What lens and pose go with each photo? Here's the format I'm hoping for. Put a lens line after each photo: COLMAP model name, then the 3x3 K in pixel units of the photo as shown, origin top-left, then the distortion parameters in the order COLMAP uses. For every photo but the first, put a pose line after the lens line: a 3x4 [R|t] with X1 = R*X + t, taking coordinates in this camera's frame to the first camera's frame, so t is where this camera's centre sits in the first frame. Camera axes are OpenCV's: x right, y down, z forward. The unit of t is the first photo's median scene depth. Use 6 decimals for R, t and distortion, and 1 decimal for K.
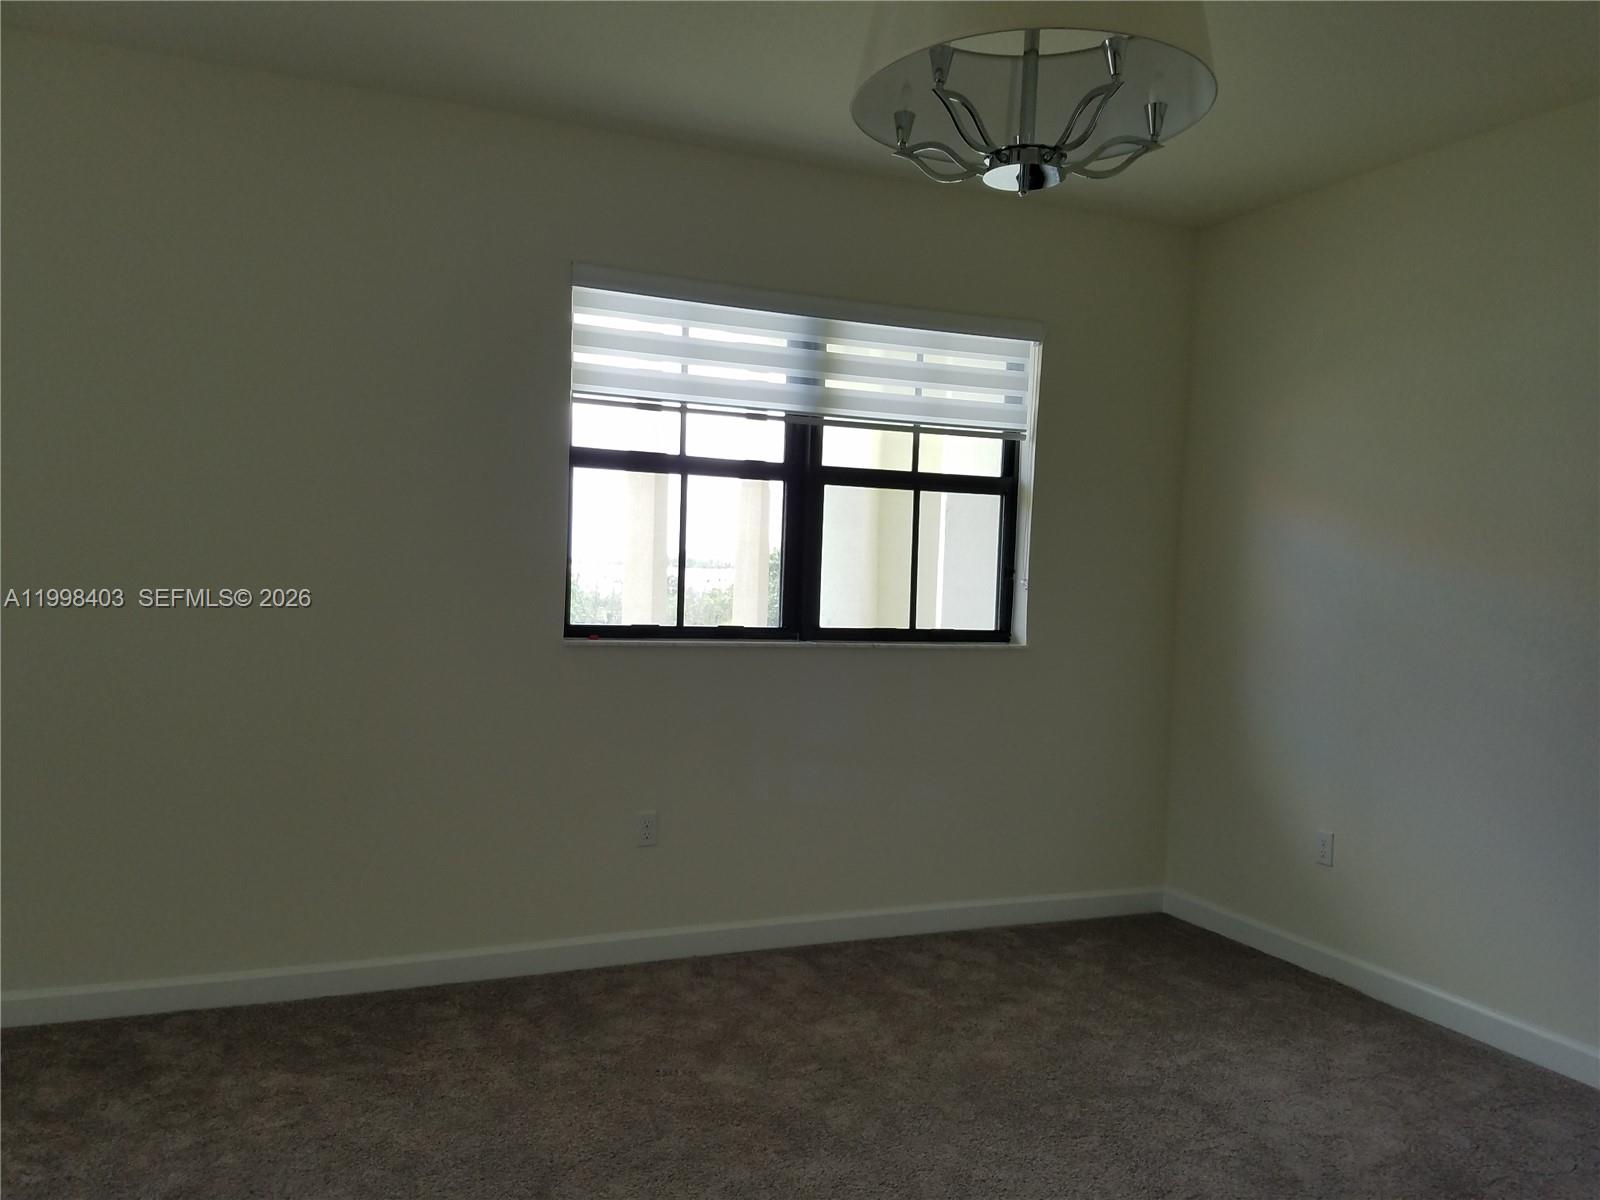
lens RADIAL K [[1189.7, 0, 797.3], [0, 1189.7, 583.7], [0, 0, 1]] dist [0.082956, -0.012839]
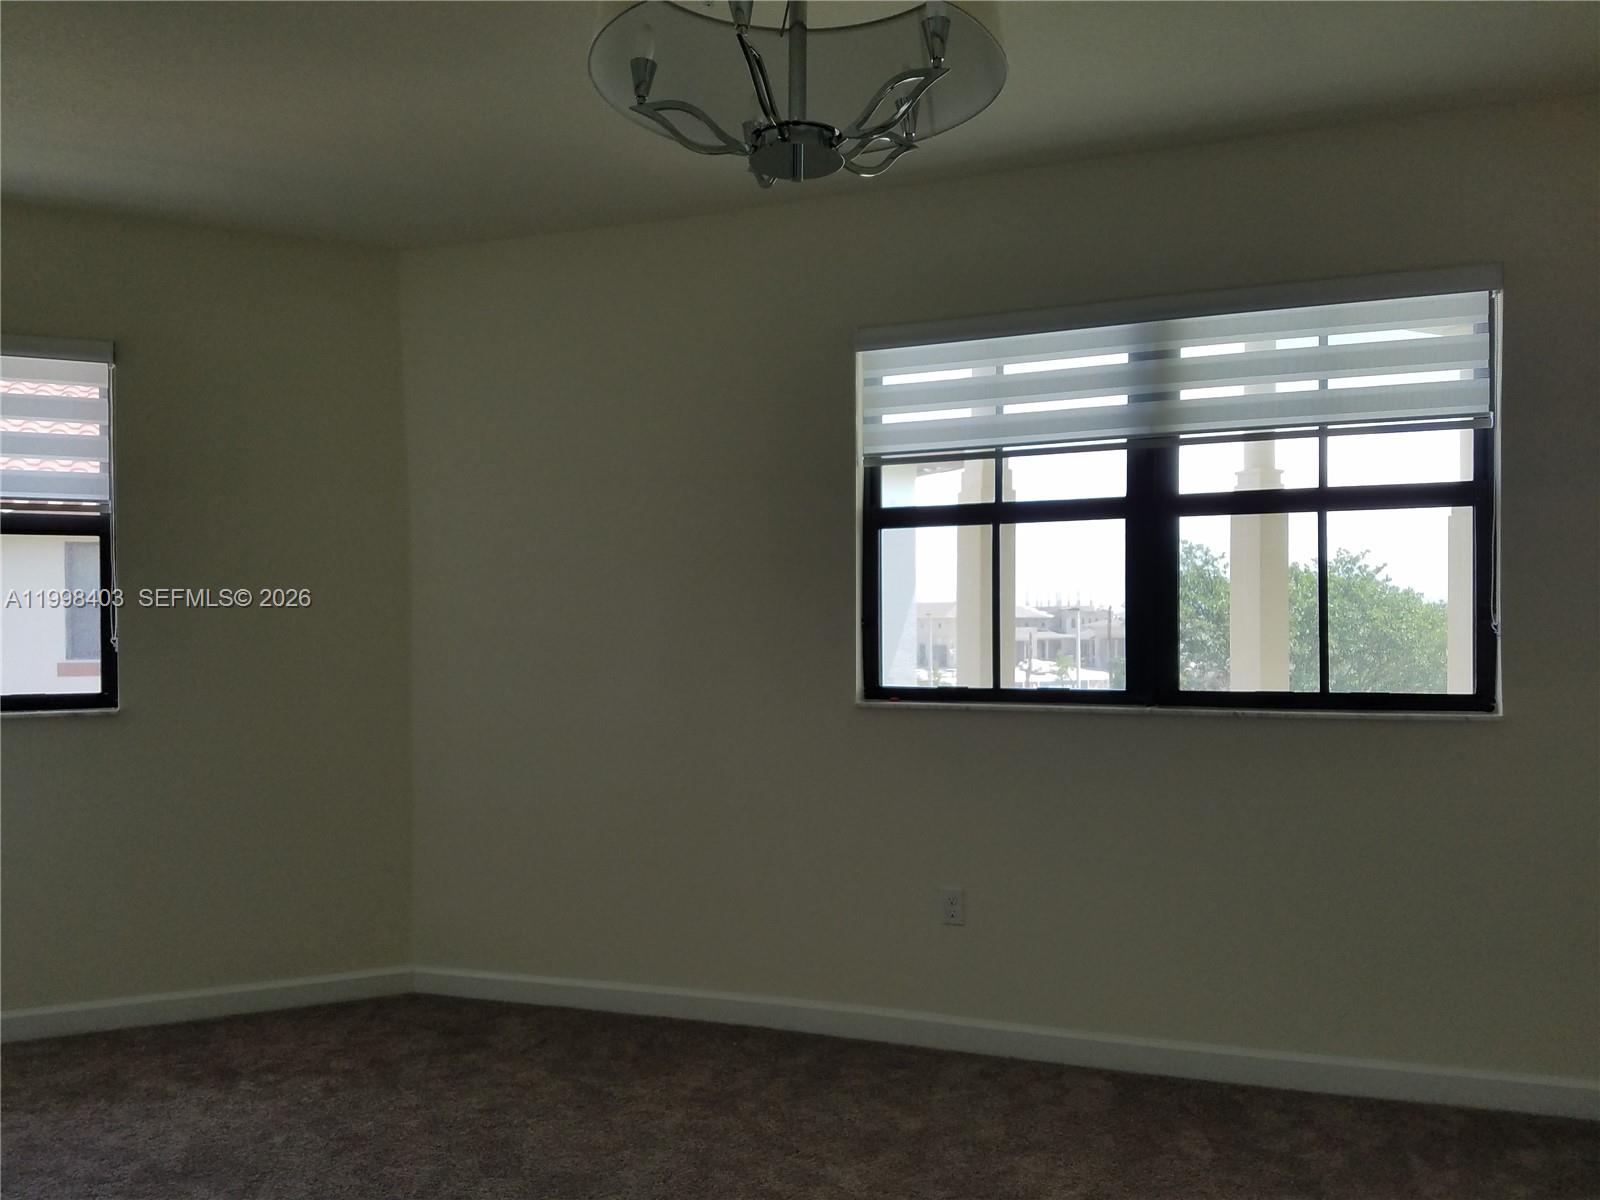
lens RADIAL K [[1251.8, 0, 792.2], [0, 1251.8, 598.0], [0, 0, 1]] dist [0.063087, -0.055553]
pose [[0.741047, -0.051971, -0.669439, 0.415185], [0.024989, 0.998444, -0.049851, 0.010206], [0.670988, 0.020214, 0.741192, 0.172178]]
